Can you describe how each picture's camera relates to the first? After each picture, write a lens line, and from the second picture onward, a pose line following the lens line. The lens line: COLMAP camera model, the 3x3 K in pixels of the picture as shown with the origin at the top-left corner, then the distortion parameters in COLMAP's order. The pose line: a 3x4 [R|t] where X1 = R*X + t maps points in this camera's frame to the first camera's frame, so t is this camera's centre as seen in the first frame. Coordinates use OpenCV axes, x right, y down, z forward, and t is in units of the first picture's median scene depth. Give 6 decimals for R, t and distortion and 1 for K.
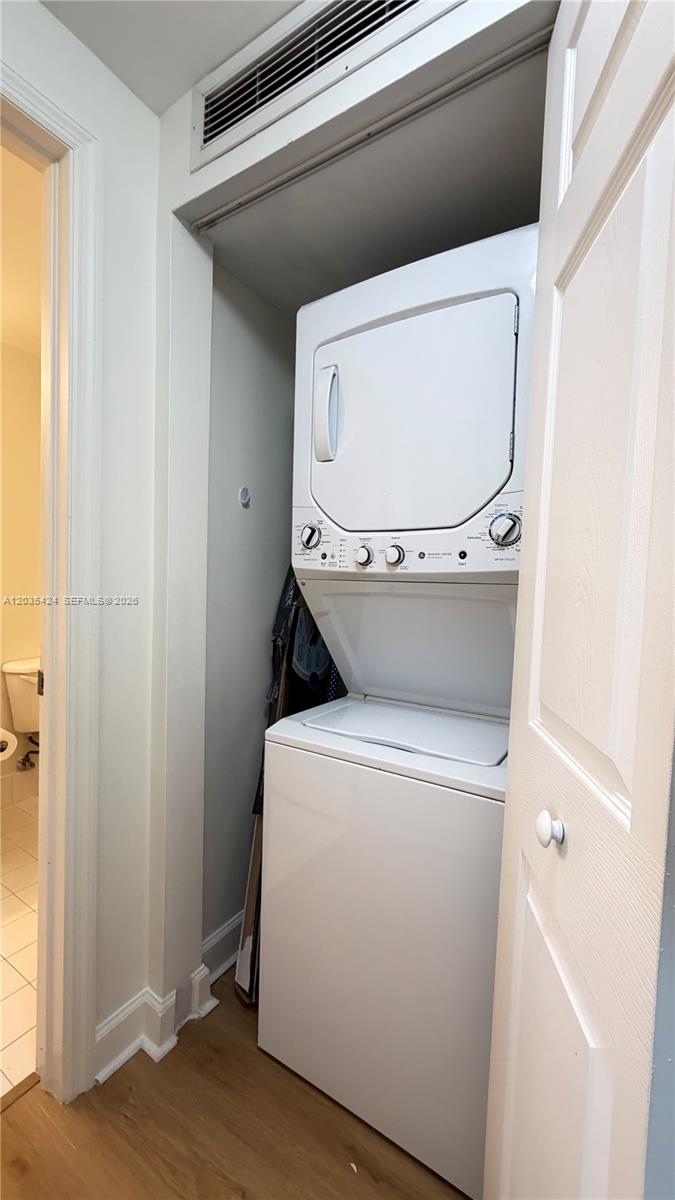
lens RADIAL K [[485.9, 0, 344.0], [0, 485.9, 603.8], [0, 0, 1]] dist [-0.000765, 0.000337]
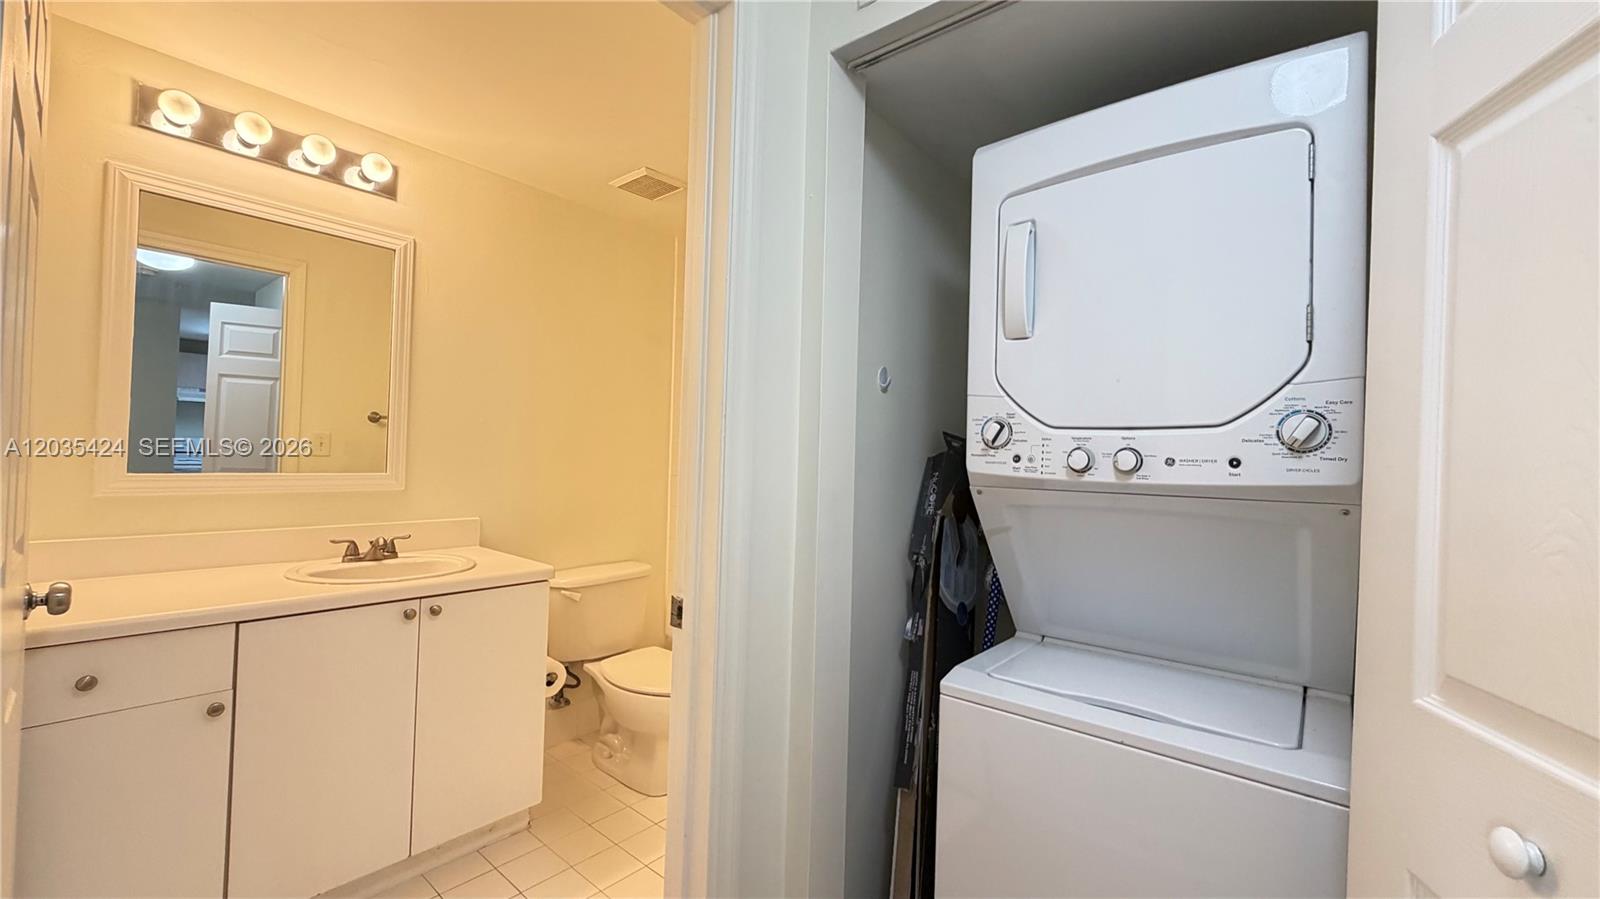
lens RADIAL K [[647.9, 0, 795.1], [0, 647.9, 456.4], [0, 0, 1]] dist [-0.000765, 0.000337]
pose [[0.991558, 0.000931, -0.129660, -0.266760], [-0.008182, 0.998431, -0.055398, -0.041897], [0.129405, 0.055991, 0.990010, -0.084308]]
